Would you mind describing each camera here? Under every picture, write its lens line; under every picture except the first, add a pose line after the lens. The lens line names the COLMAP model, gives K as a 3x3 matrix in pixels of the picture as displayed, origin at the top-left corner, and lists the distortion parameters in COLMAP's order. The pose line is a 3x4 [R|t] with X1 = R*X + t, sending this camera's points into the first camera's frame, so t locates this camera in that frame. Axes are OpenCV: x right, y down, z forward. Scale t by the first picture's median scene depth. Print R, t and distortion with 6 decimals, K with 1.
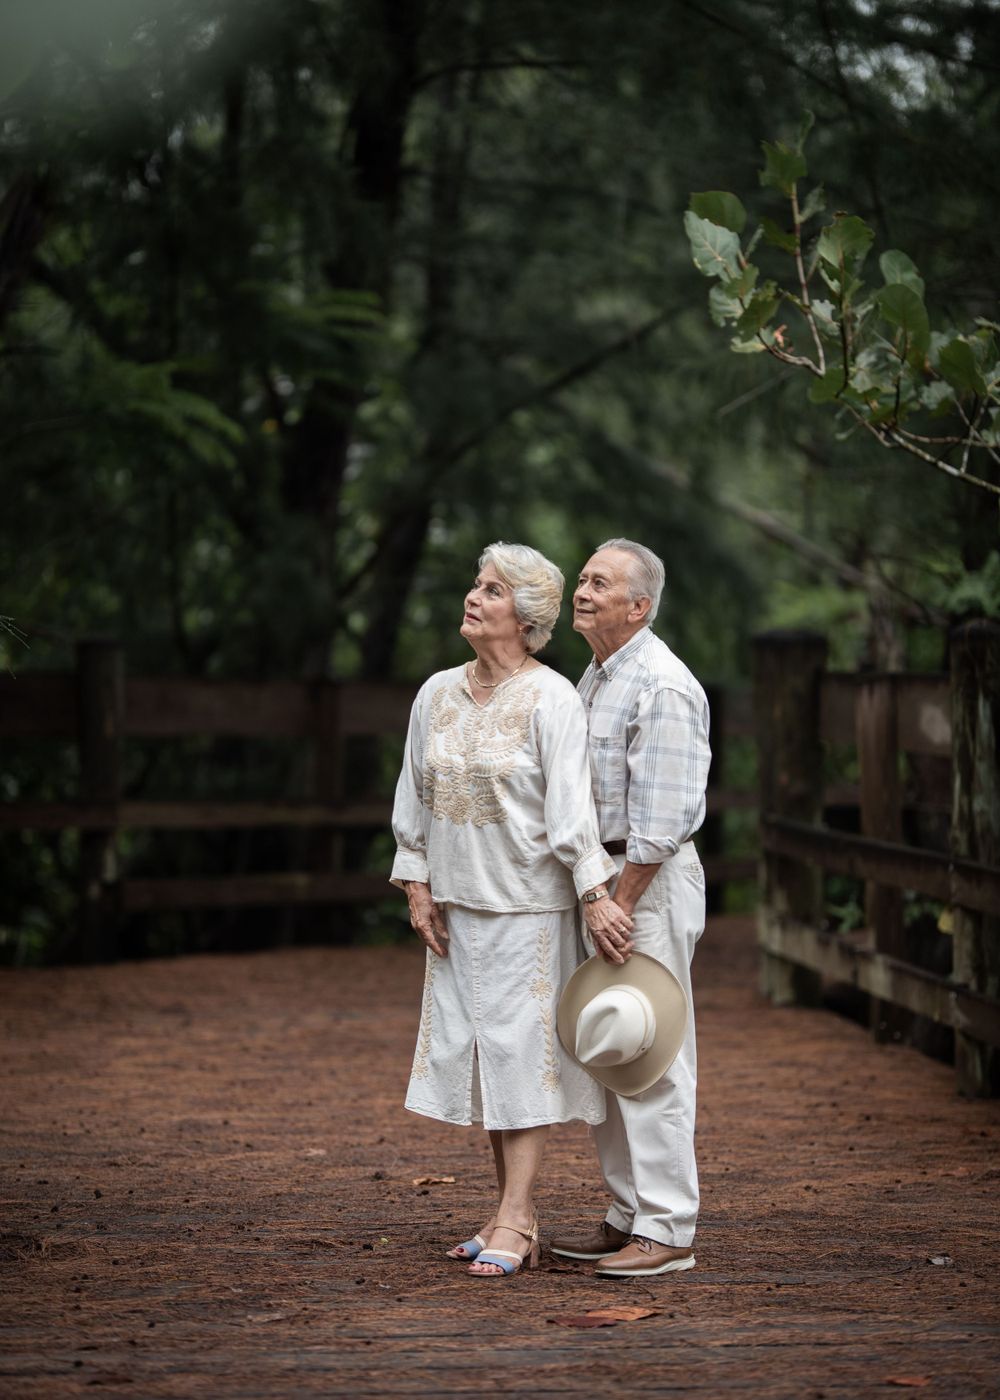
lens RADIAL K [[4183.7, 0, 488.5], [0, 4183.7, 730.9], [0, 0, 1]] dist [0.097963, 0.000000]
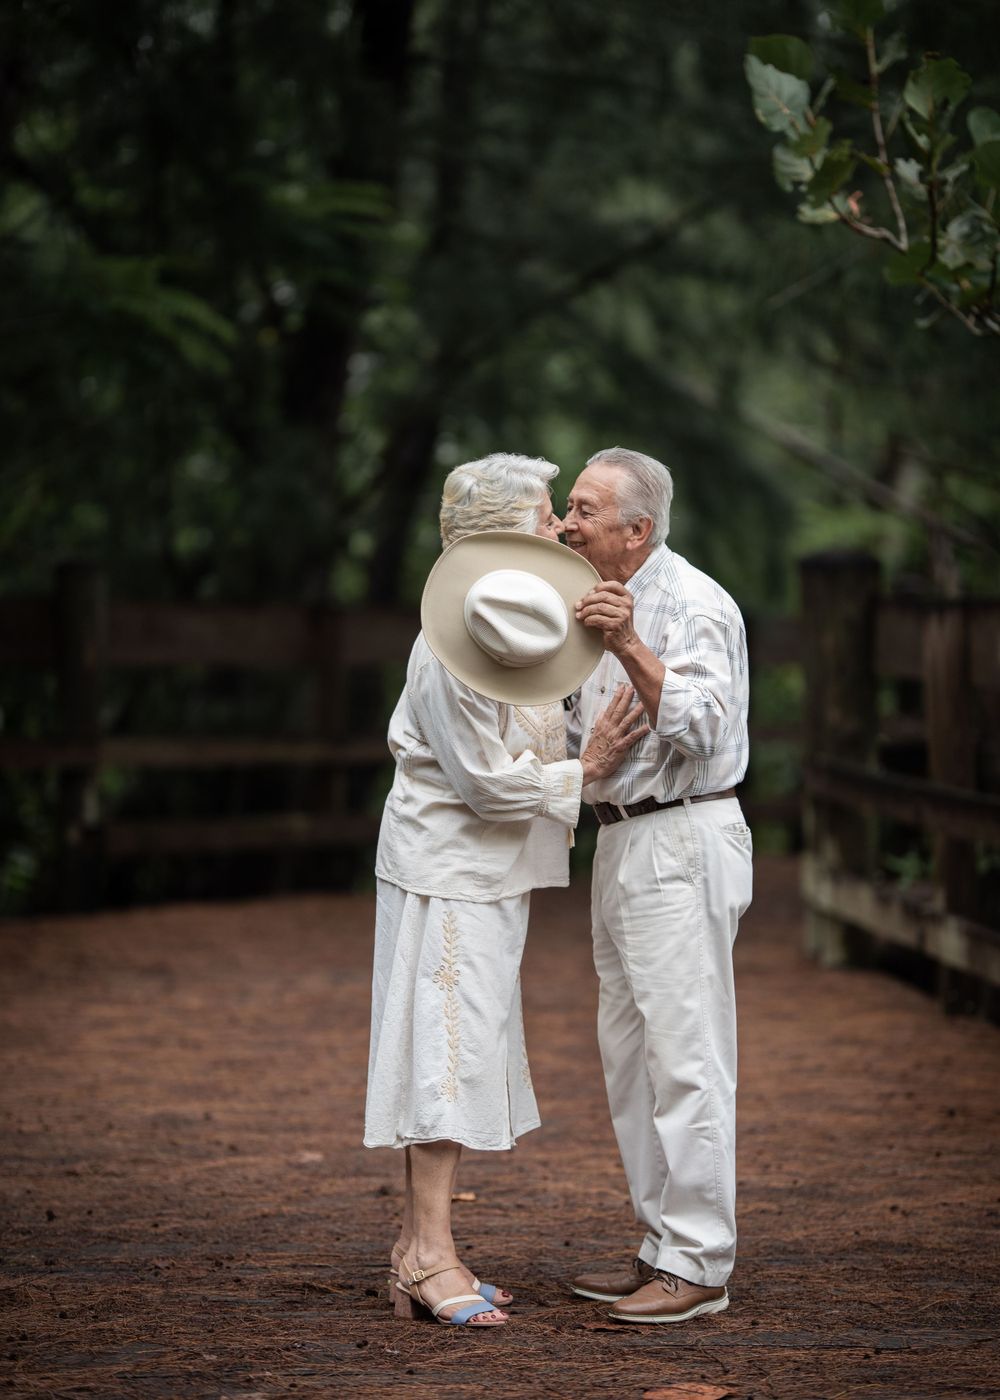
lens RADIAL K [[4183.7, 0, 466.5], [0, 4183.7, 654.9], [0, 0, 1]] dist [0.097963, 0.000000]
pose [[0.999978, 0.002190, -0.006335, -0.003153], [-0.002194, 0.999997, -0.000577, -0.000992], [0.006334, 0.000591, 0.999980, 0.107131]]
